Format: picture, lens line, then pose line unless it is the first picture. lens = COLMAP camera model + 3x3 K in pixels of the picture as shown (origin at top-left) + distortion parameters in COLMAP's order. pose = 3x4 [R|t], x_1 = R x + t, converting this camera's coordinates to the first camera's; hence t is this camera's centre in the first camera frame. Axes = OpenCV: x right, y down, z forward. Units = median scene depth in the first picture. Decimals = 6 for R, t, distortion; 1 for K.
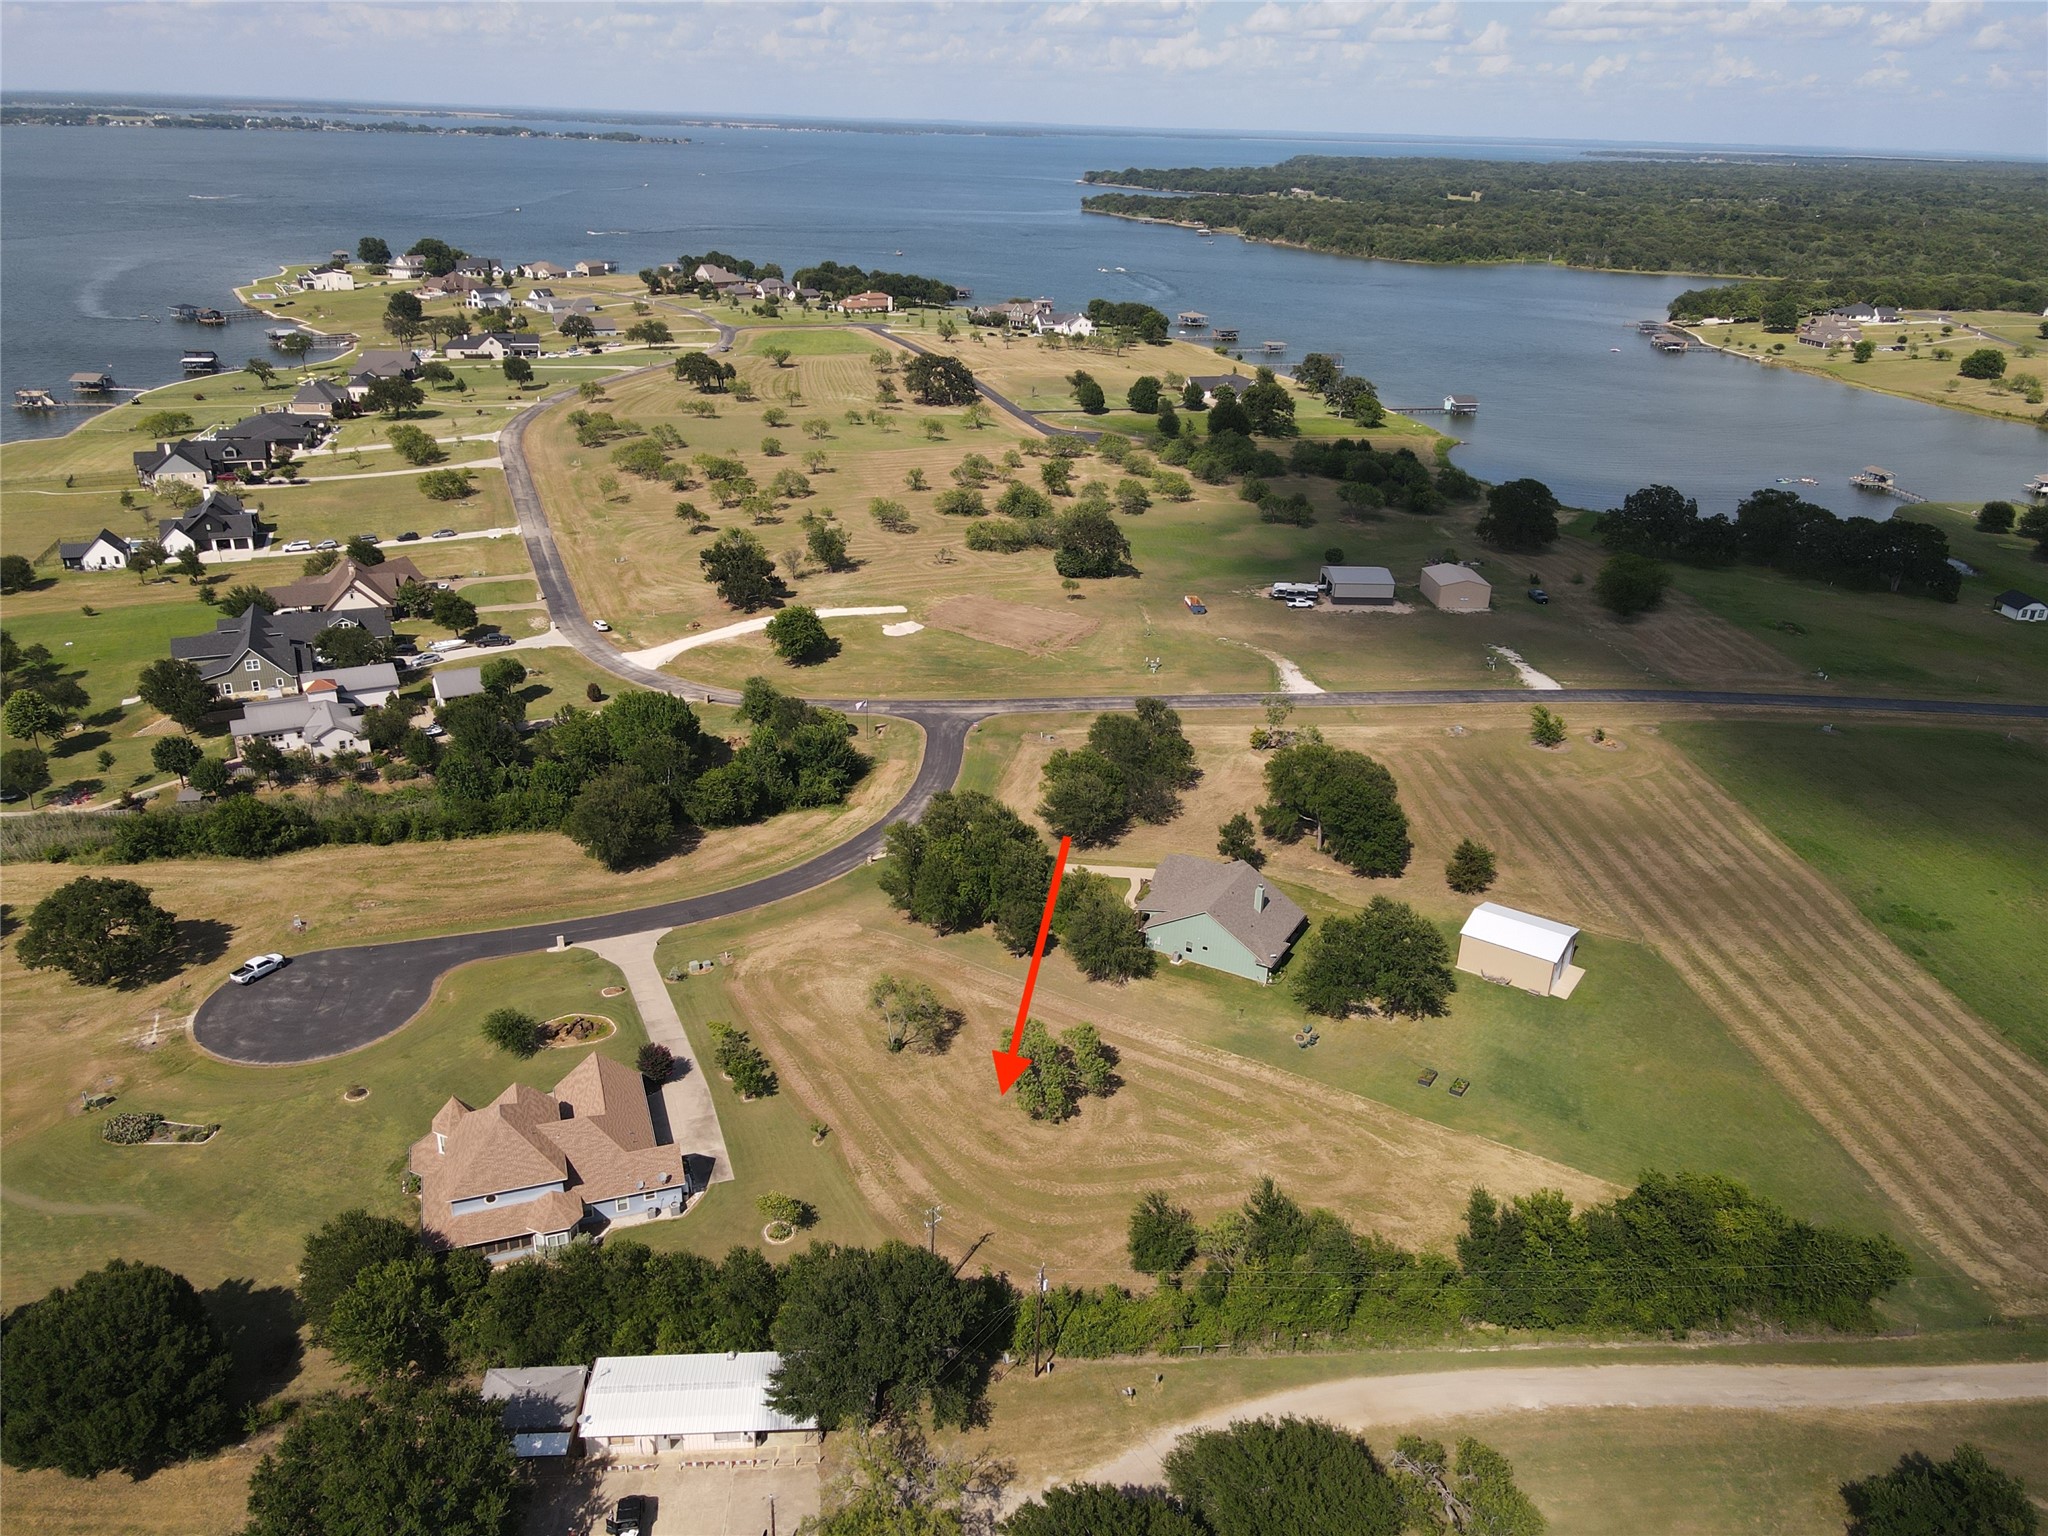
lens RADIAL K [[1512.3, 0, 1012.9], [0, 1512.3, 760.0], [0, 0, 1]] dist [-0.002677, 0.039318]
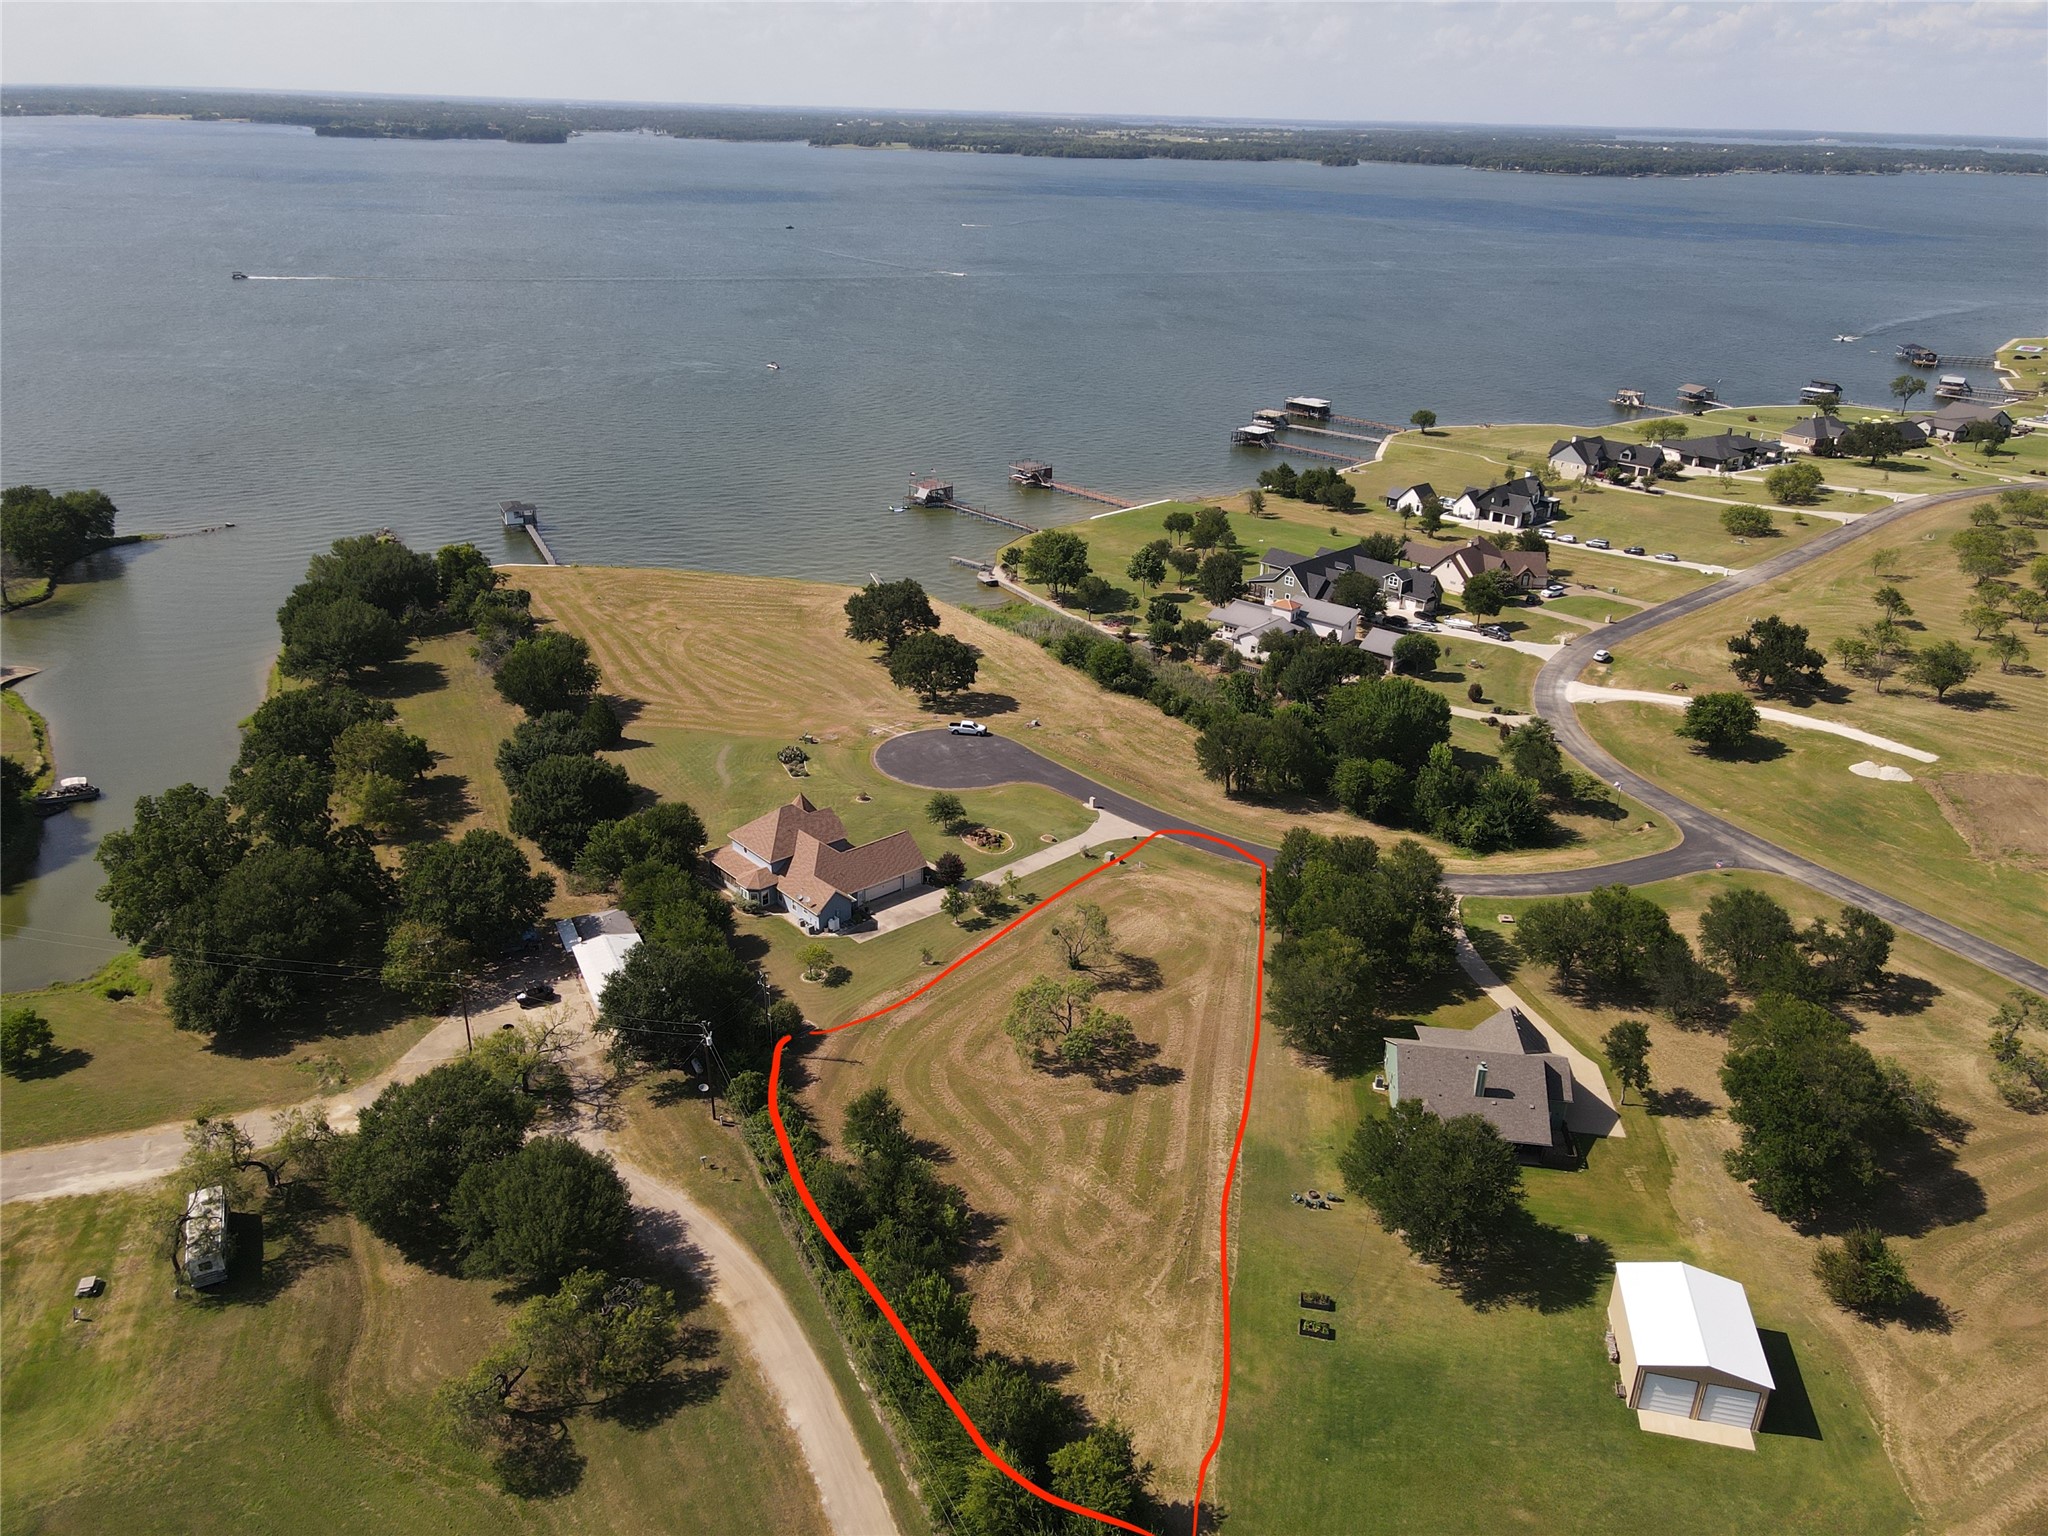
lens RADIAL K [[1512.3, 0, 1012.9], [0, 1512.3, 760.0], [0, 0, 1]] dist [-0.002677, 0.039318]
pose [[0.370881, 0.349991, -0.860206, 0.403830], [-0.375676, 0.903637, 0.205688, -0.077203], [0.849303, 0.246873, 0.466625, 0.211444]]
